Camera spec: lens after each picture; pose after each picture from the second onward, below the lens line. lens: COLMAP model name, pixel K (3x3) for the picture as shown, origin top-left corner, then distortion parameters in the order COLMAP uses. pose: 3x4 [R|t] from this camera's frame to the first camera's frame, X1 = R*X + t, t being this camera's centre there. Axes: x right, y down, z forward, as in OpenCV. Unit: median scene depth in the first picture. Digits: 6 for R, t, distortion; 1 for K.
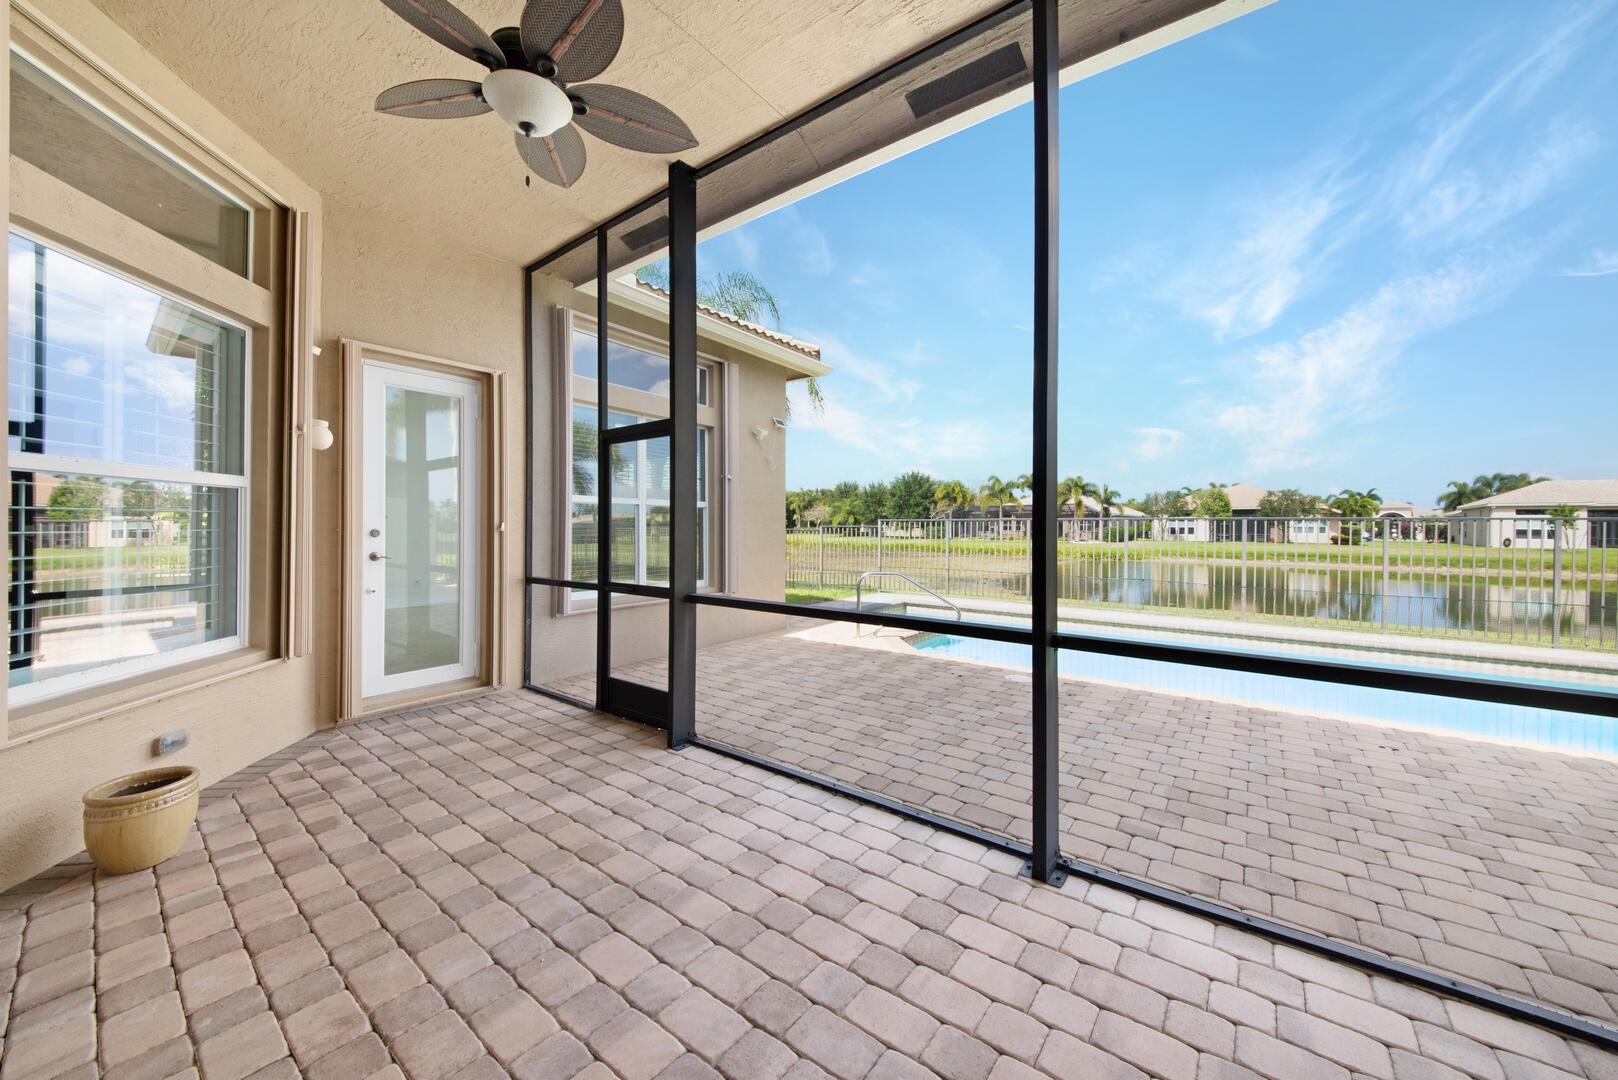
lens RADIAL K [[591.8, 0, 810.2], [0, 591.8, 520.2], [0, 0, 1]] dist [0.027686, -0.022280]
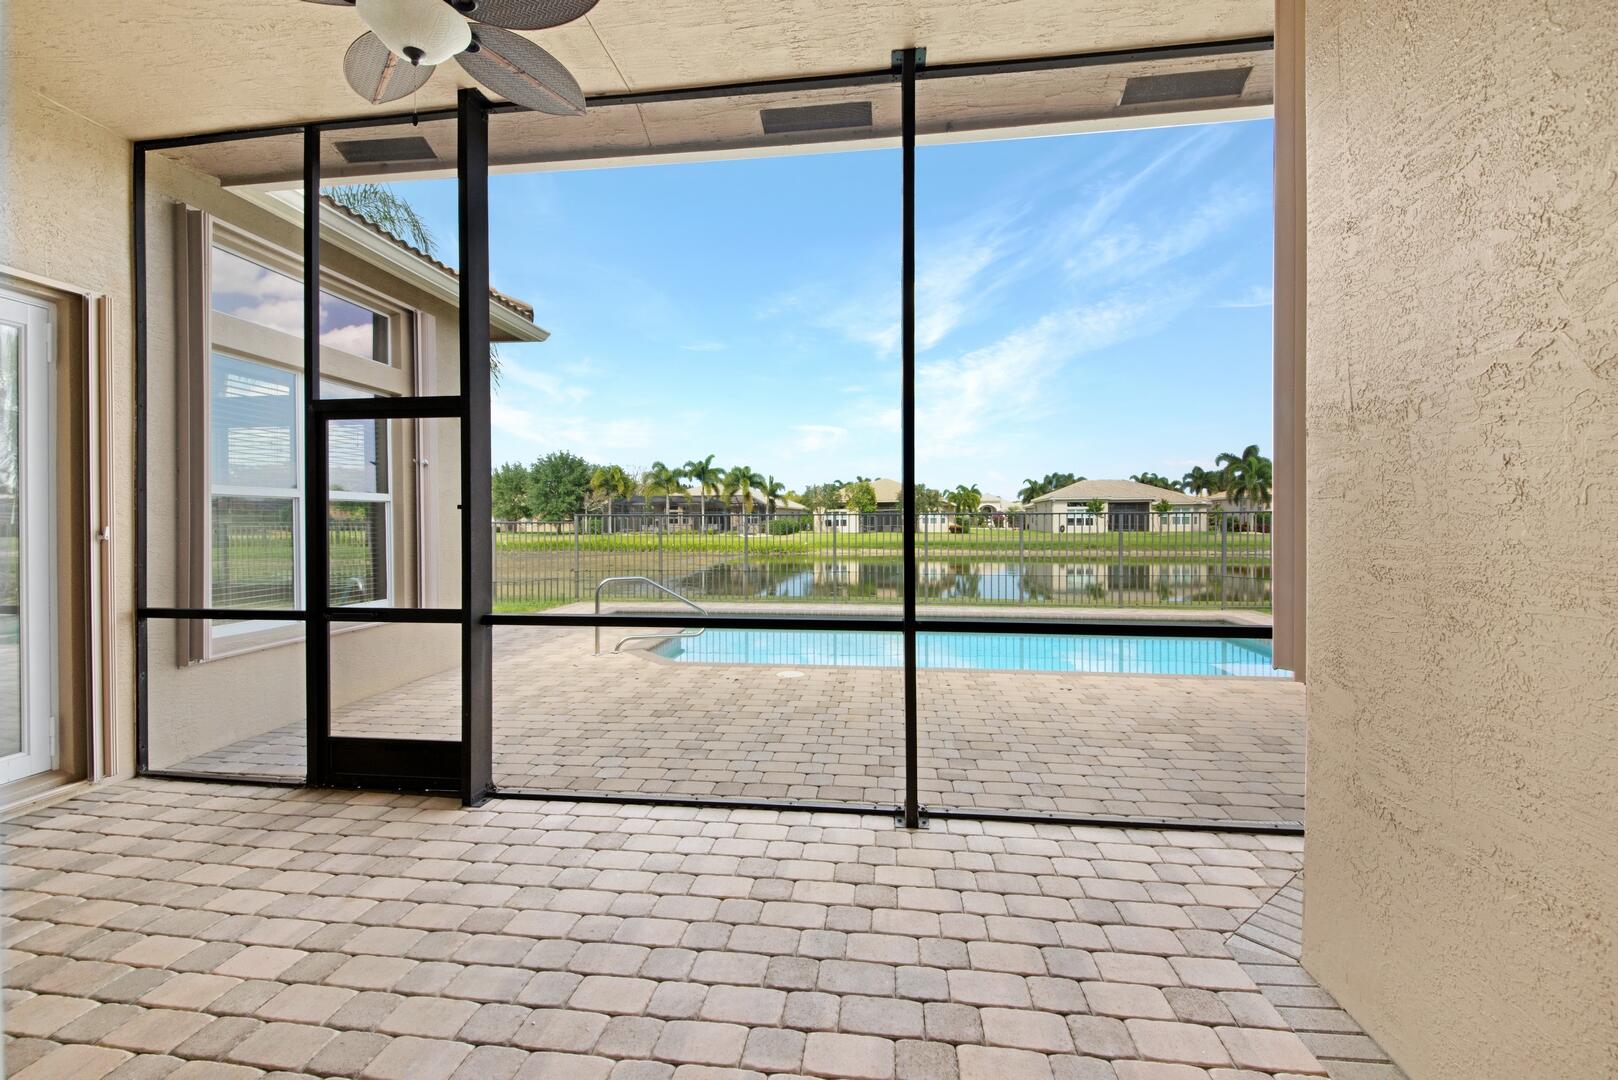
lens RADIAL K [[705.7, 0, 812.5], [0, 705.7, 491.0], [0, 0, 1]] dist [0.012495, -0.023305]
pose [[0.857340, 0.011384, 0.514624, -0.295867], [0.004154, 0.999570, -0.029031, -0.011079], [-0.514734, 0.027027, 0.856924, -0.062132]]
